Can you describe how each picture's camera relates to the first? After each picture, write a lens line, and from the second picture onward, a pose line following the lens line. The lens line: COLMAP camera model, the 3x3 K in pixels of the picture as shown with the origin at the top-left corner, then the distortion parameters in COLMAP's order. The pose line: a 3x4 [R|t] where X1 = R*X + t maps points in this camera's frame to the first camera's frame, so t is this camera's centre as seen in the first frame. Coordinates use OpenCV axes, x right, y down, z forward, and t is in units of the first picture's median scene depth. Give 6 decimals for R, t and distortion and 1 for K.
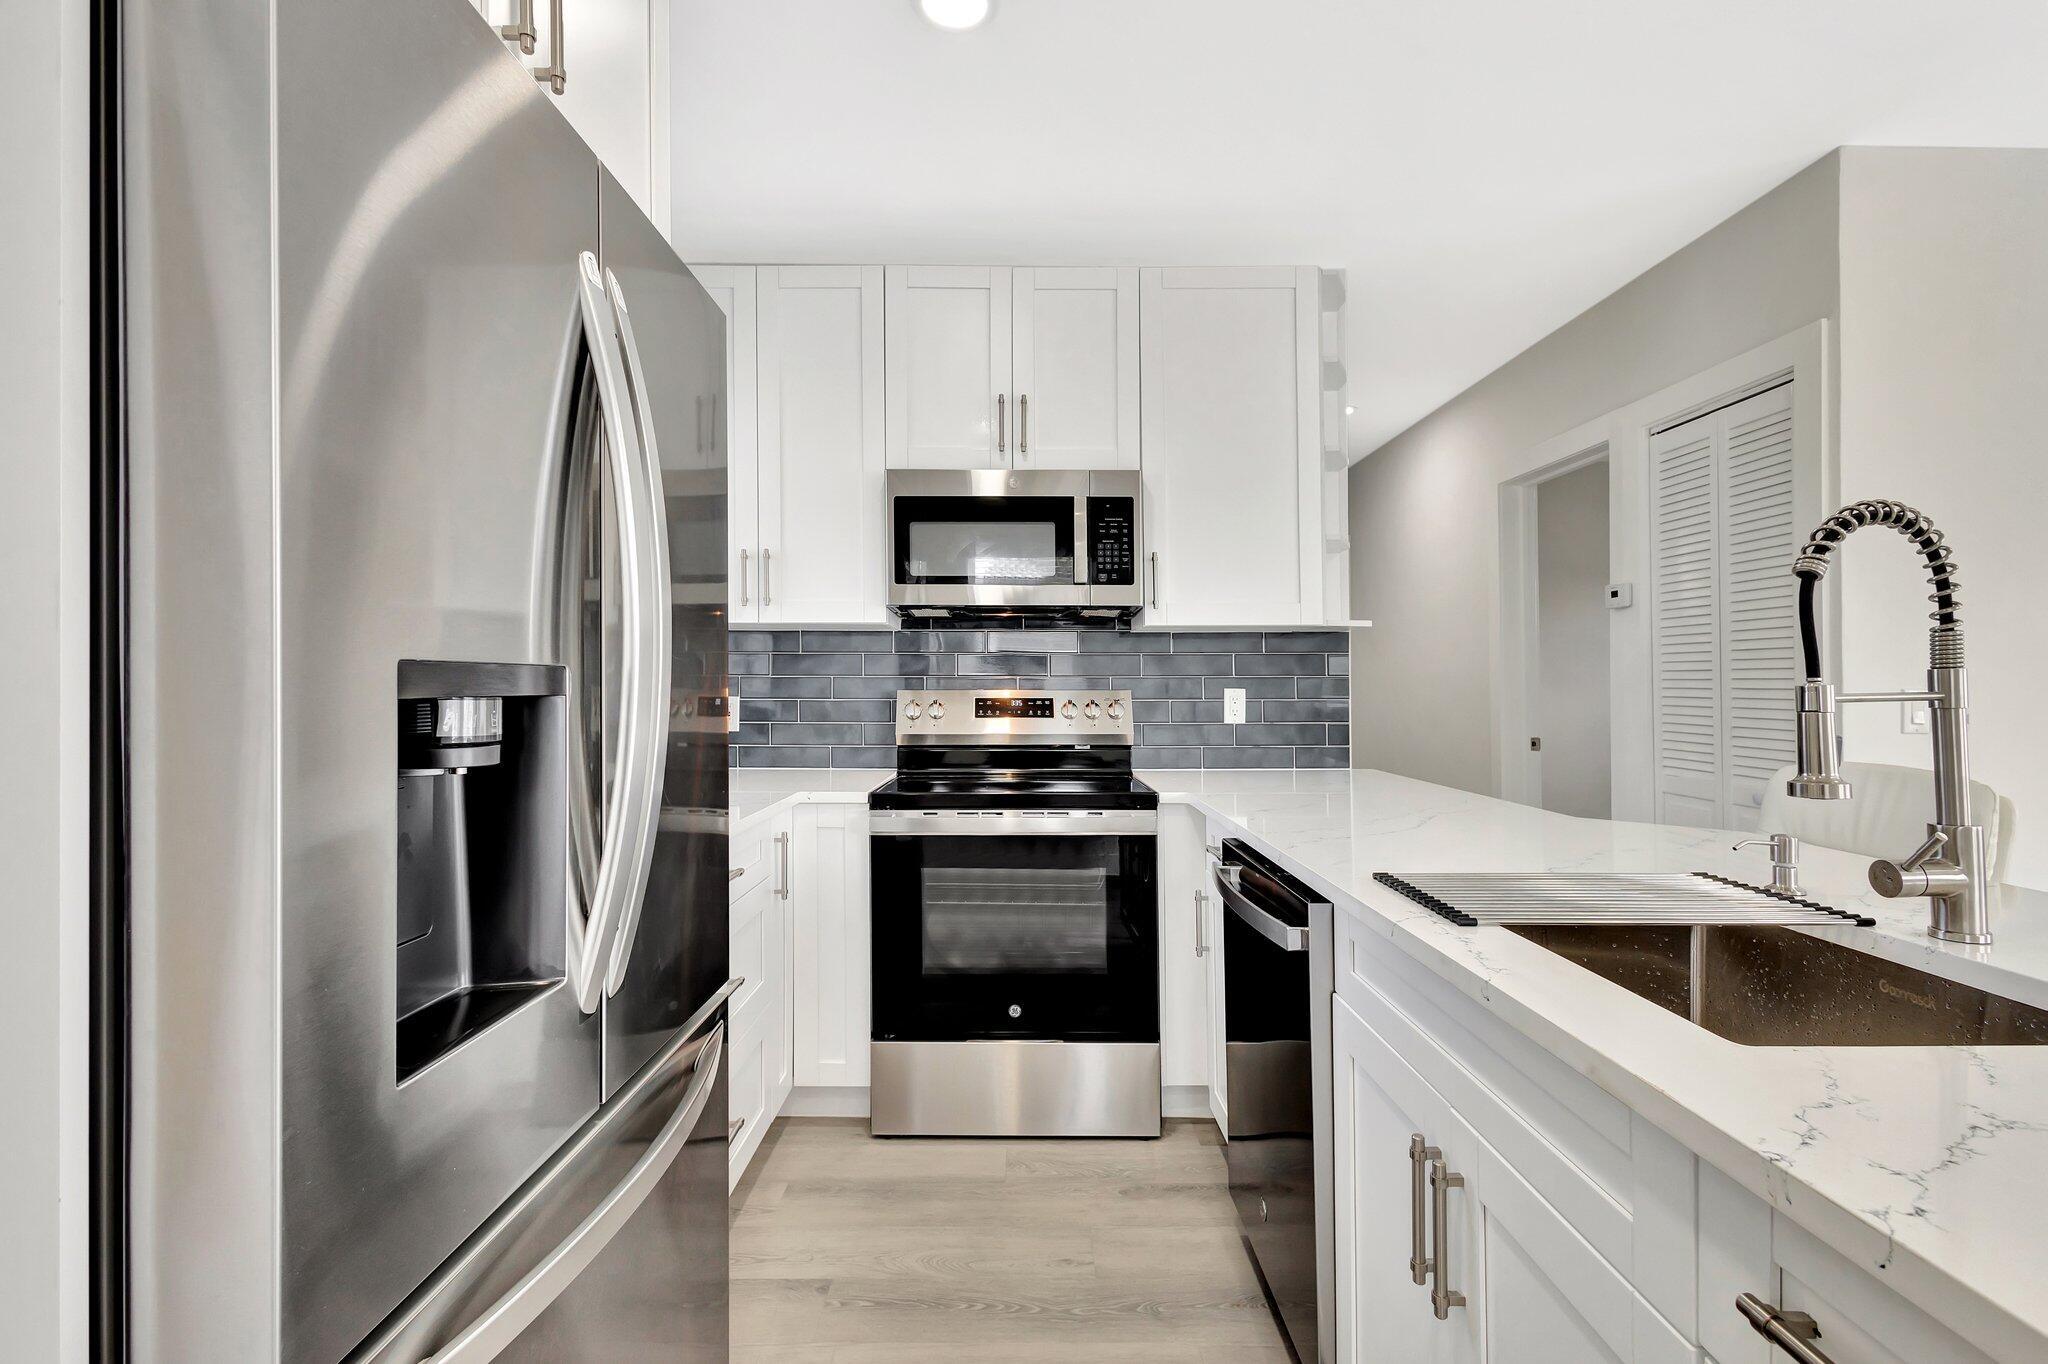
lens RADIAL K [[957.4, 0, 988.8], [0, 957.4, 681.0], [0, 0, 1]] dist [-0.001253, -0.000247]
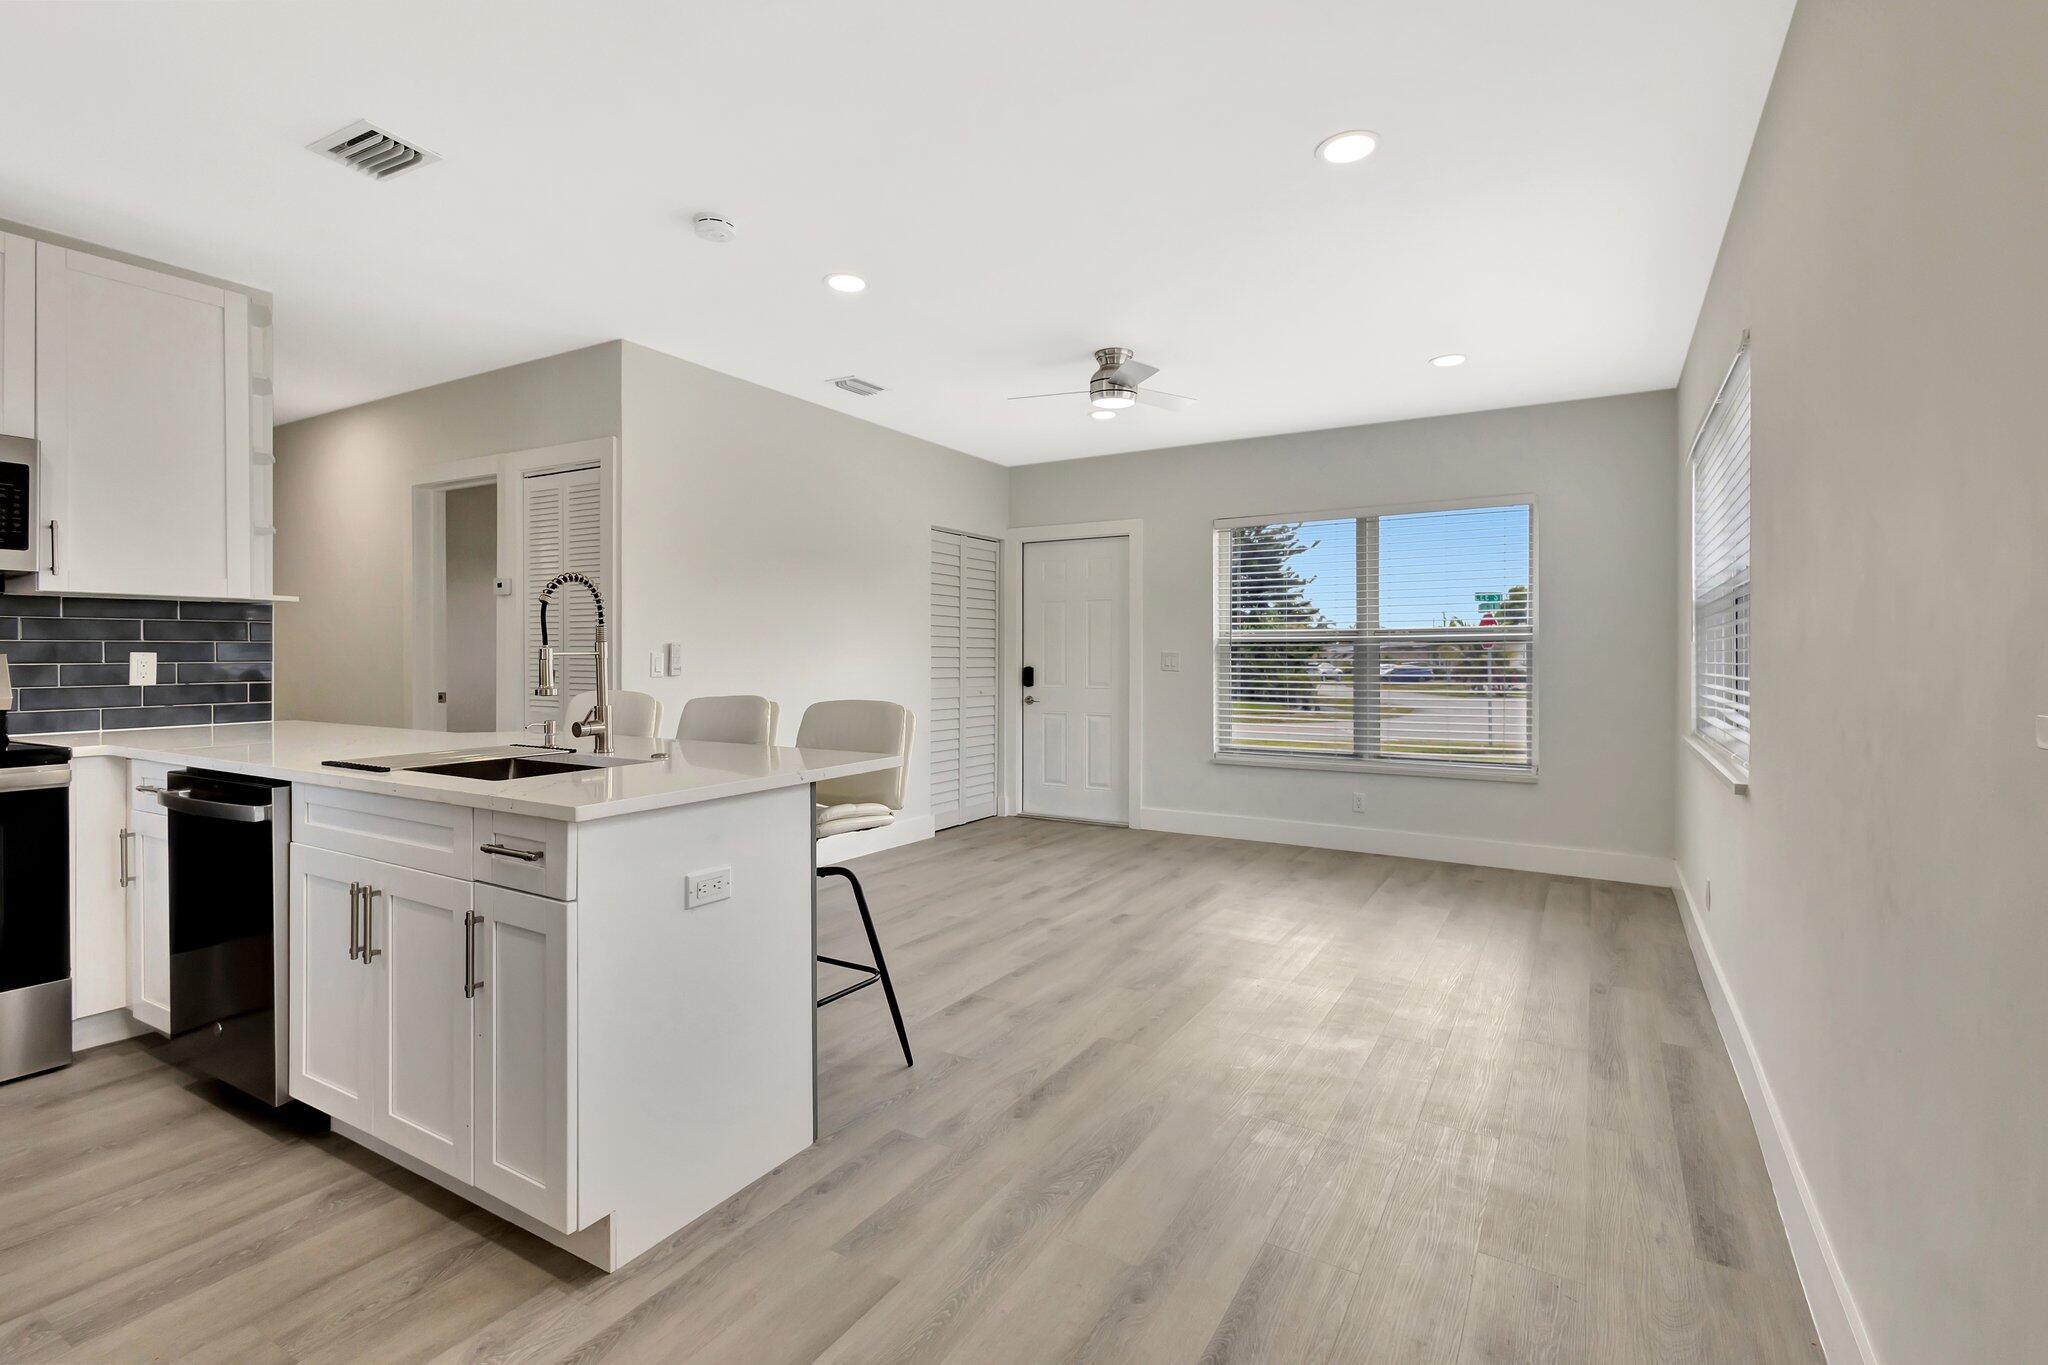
lens RADIAL K [[948.7, 0, 1048.4], [0, 948.7, 640.8], [0, 0, 1]] dist [0.014323, -0.007519]
pose [[0.476164, 0.010896, 0.879289, -0.220360], [-0.004582, 0.999940, -0.009910, 0.000795], [-0.879345, 0.000689, 0.476185, -0.433192]]
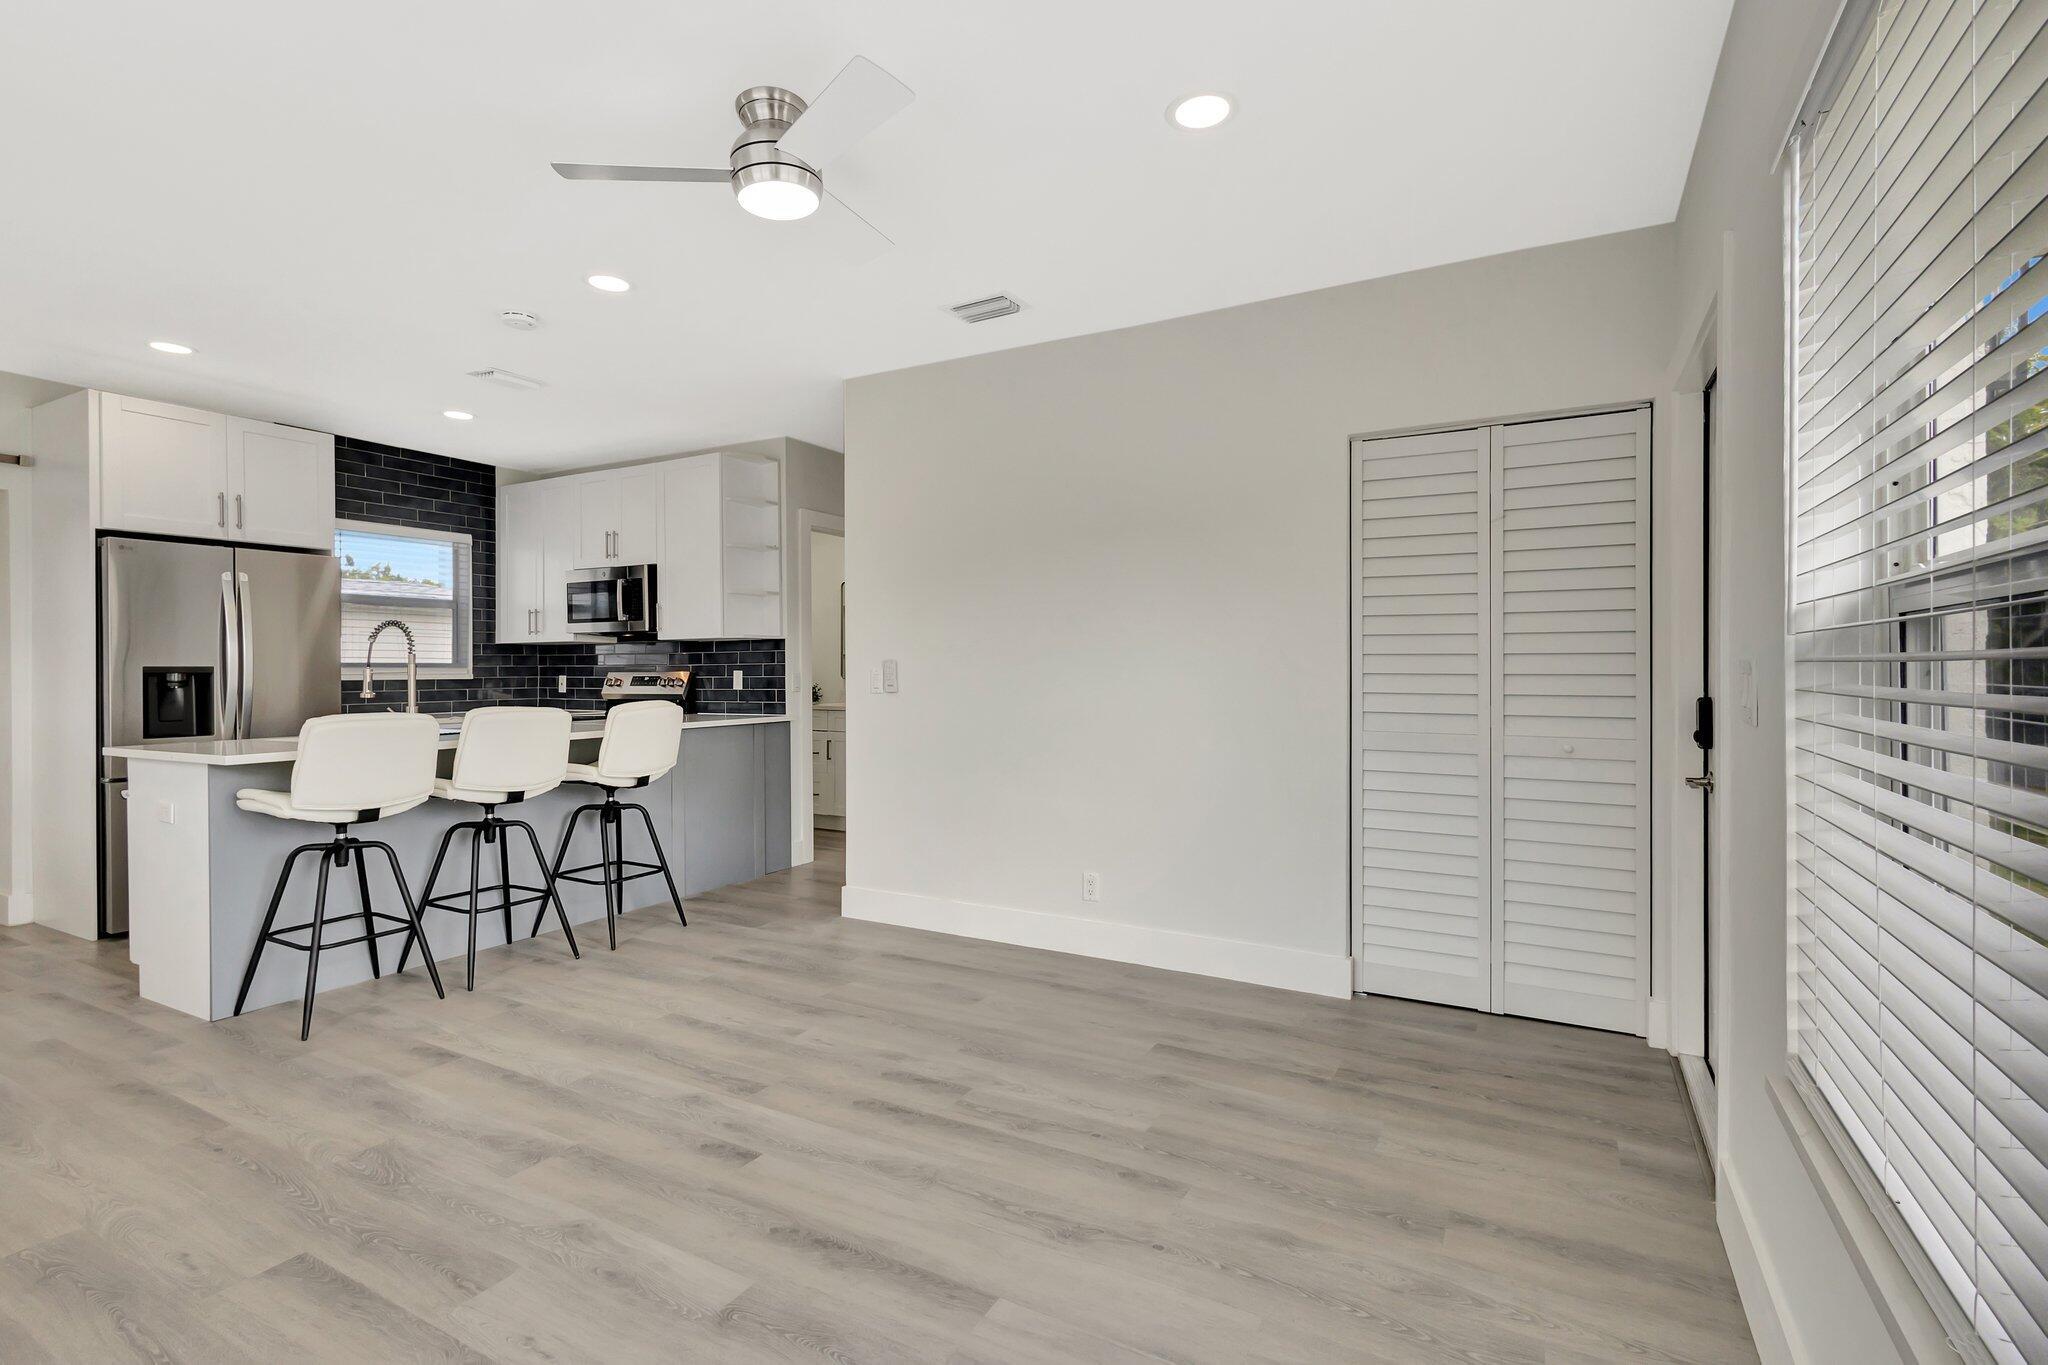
lens RADIAL K [[955.0, 0, 1017.3], [0, 955.0, 673.2], [0, 0, 1]] dist [0.008404, -0.001799]
pose [[0.883576, -0.003412, -0.468276, 1.801889], [0.008513, 0.999925, 0.008778, 0.001251], [0.468211, -0.011742, 0.883538, -0.432568]]
